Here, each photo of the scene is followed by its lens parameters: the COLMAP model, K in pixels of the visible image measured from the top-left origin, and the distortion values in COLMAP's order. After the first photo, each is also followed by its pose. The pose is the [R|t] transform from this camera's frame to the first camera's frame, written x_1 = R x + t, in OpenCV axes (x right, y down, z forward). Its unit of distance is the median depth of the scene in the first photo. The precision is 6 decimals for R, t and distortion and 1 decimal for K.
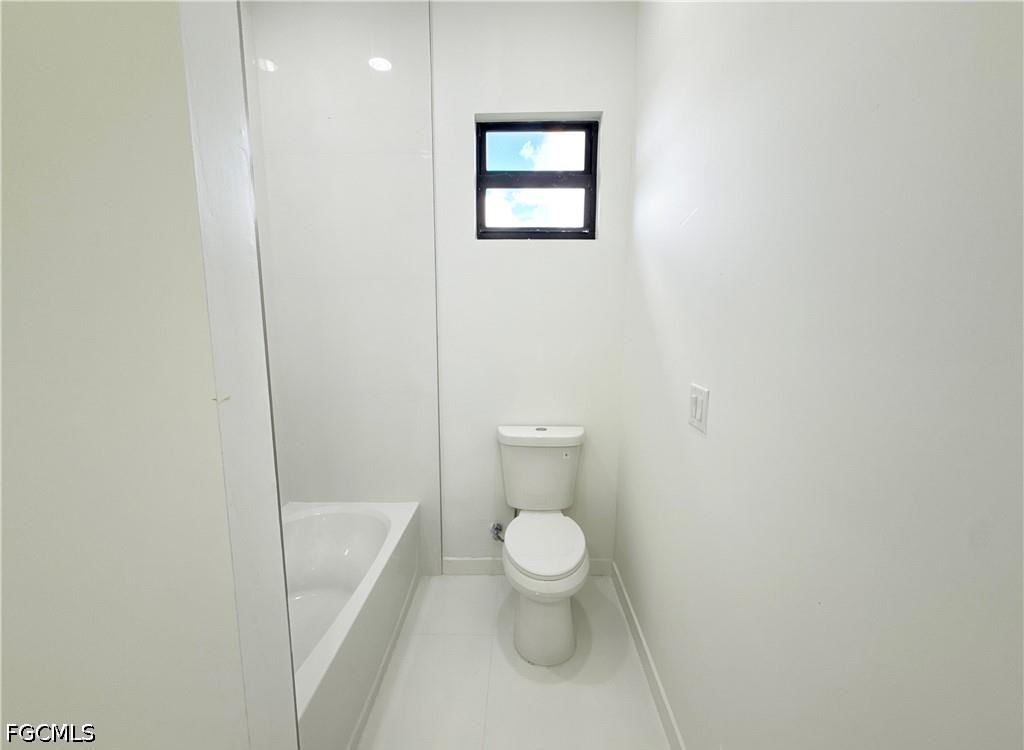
lens RADIAL K [[431.6, 0, 512.4], [0, 431.6, 383.9], [0, 0, 1]] dist [0.000792, 0.000579]
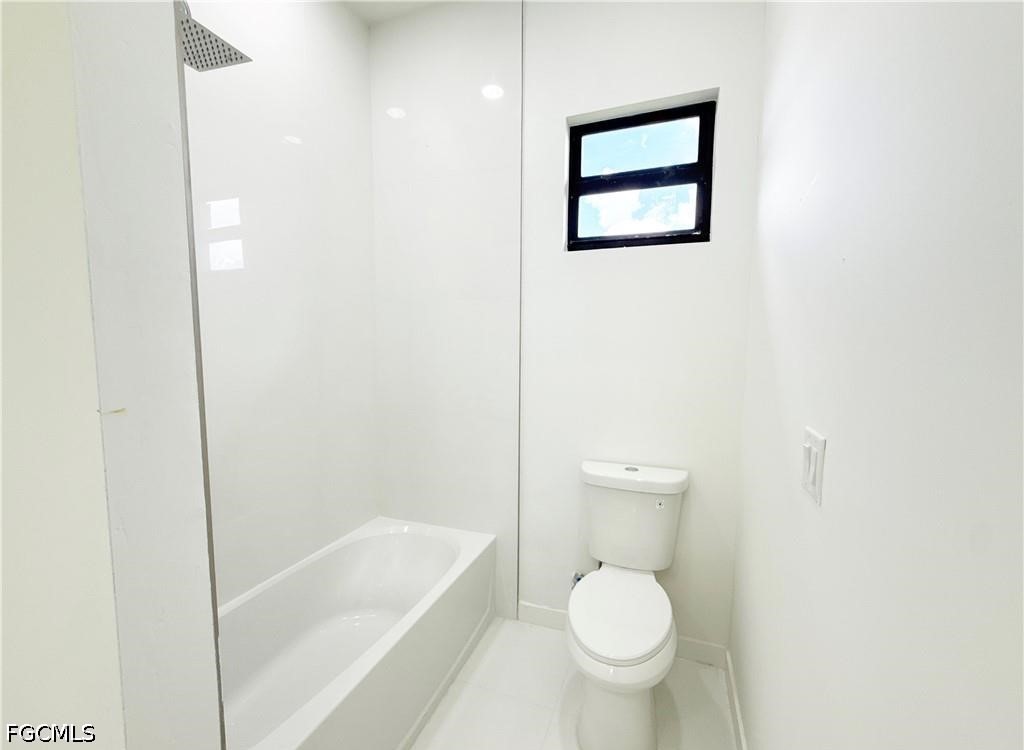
lens RADIAL K [[431.6, 0, 512.4], [0, 431.6, 383.9], [0, 0, 1]] dist [0.000792, 0.000579]
pose [[0.941913, 0.032110, -0.334319, 0.122885], [-0.051896, 0.997379, -0.050419, -0.005614], [0.331823, 0.064840, 0.941111, 0.123282]]
